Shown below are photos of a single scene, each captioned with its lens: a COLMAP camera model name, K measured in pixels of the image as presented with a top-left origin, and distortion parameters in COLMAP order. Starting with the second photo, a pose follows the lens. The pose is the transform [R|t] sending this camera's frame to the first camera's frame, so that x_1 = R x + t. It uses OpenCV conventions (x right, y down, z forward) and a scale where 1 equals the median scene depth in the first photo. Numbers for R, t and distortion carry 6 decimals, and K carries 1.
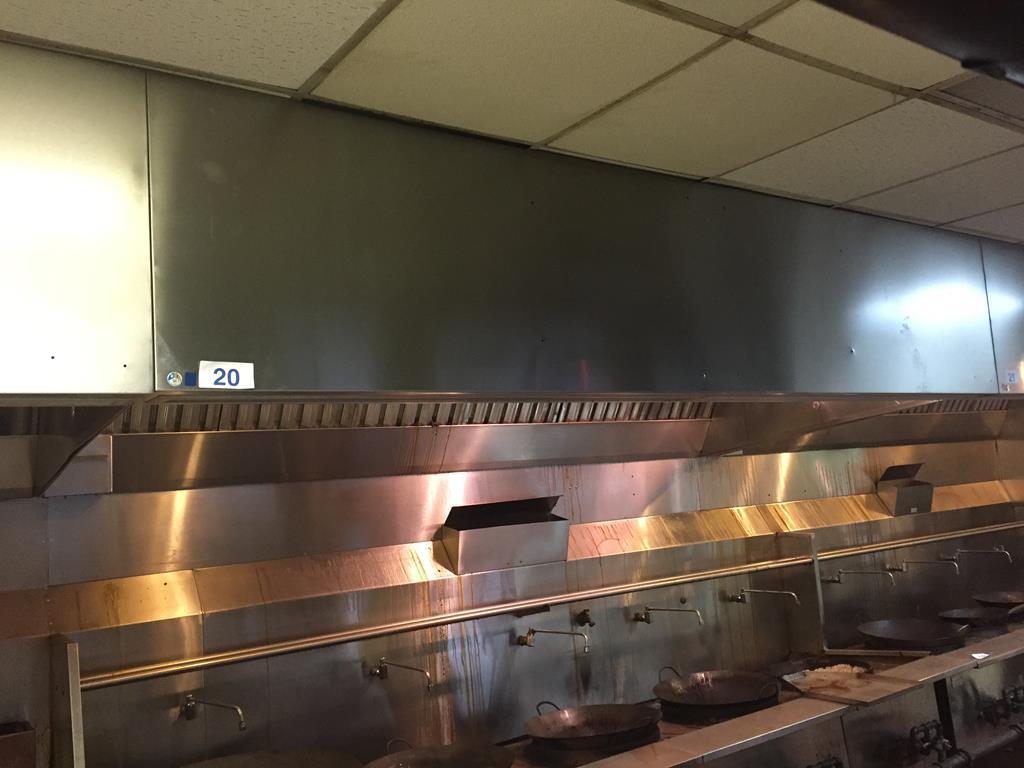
lens RADIAL K [[874.2, 0, 509.4], [0, 874.2, 383.5], [0, 0, 1]] dist [0.039181, -0.032550]
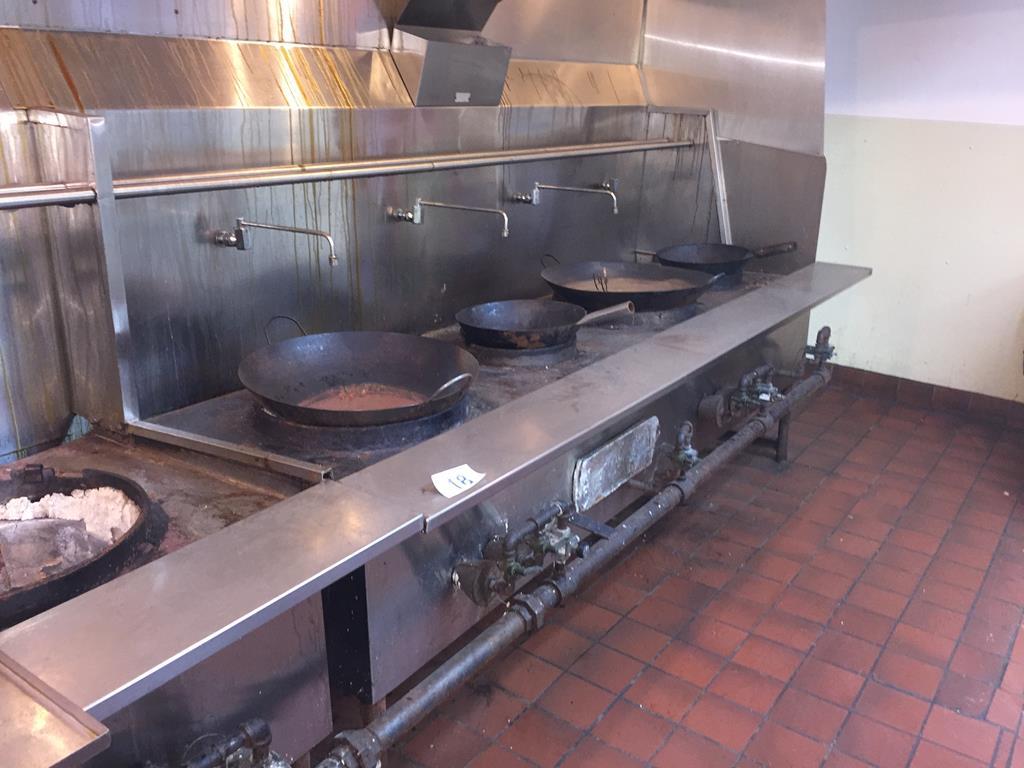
lens RADIAL K [[874.2, 0, 511.0], [0, 874.2, 384.2], [0, 0, 1]] dist [0.039181, -0.032550]
pose [[0.941303, -0.016632, 0.337154, 0.331966], [-0.127340, 0.907499, 0.400288, 0.092836], [-0.312624, -0.419725, 0.852113, 0.531828]]
